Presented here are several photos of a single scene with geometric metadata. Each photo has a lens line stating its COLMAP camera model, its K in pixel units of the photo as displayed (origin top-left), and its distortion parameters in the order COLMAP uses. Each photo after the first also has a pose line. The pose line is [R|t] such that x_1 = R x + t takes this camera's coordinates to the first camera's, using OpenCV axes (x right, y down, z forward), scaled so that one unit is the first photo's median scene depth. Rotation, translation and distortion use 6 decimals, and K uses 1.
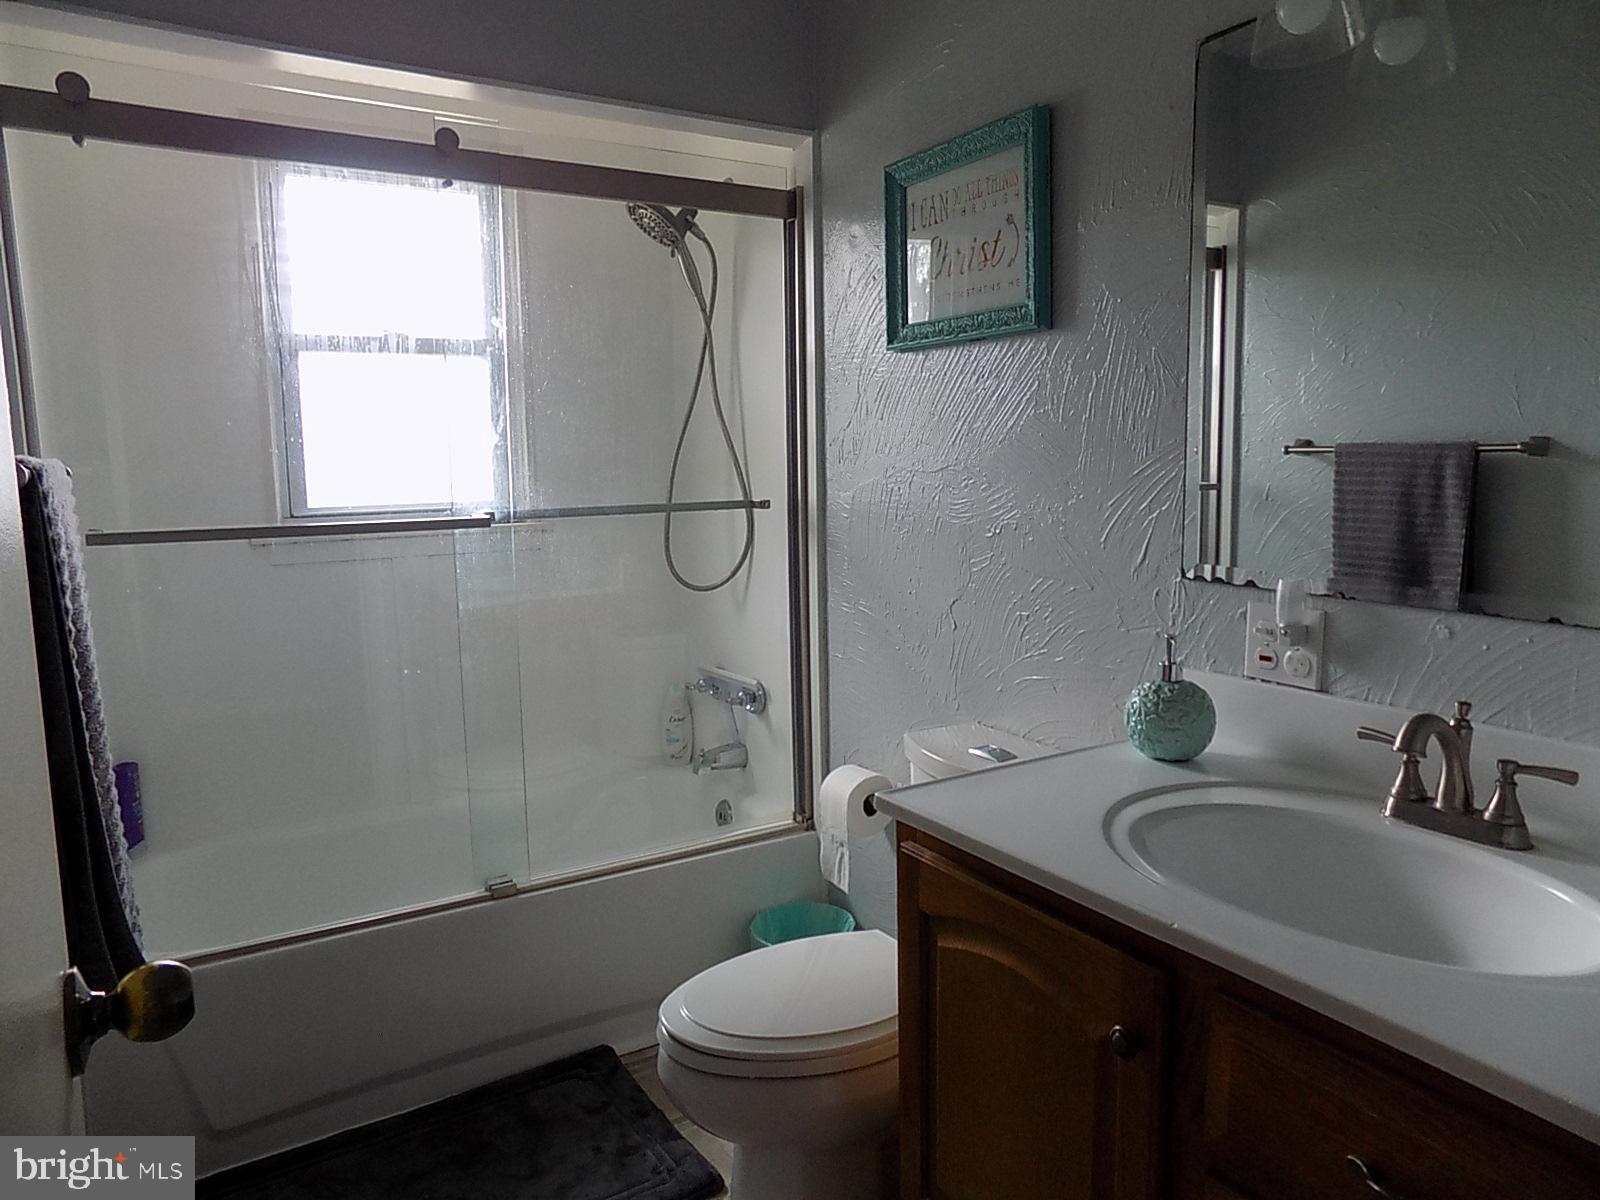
lens RADIAL K [[1082.8, 0, 813.3], [0, 1082.8, 586.6], [0, 0, 1]] dist [-0.079965, 0.086580]
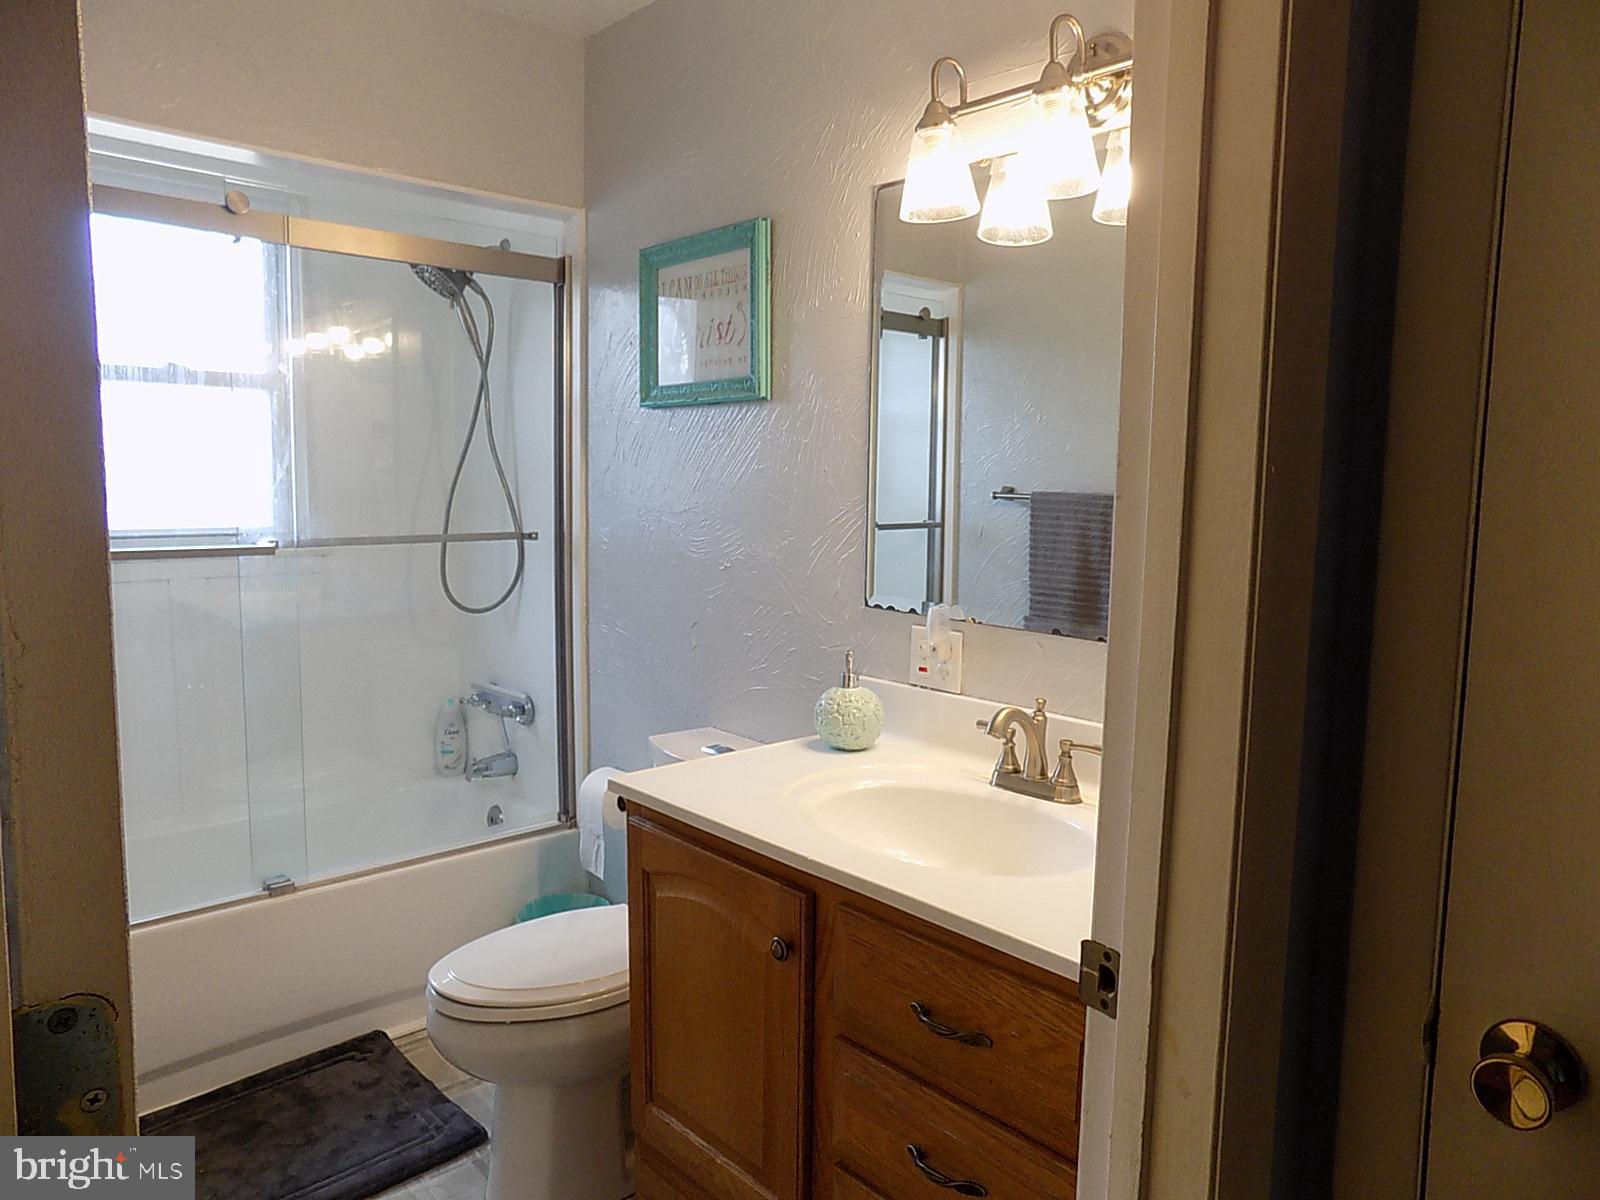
lens RADIAL K [[1082.8, 0, 813.3], [0, 1082.8, 586.6], [0, 0, 1]] dist [-0.079965, 0.086580]
pose [[0.981693, 0.009338, 0.190242, 0.030831], [-0.005512, 0.999772, -0.020629, -0.002902], [-0.190391, 0.019203, 0.981521, -0.162685]]
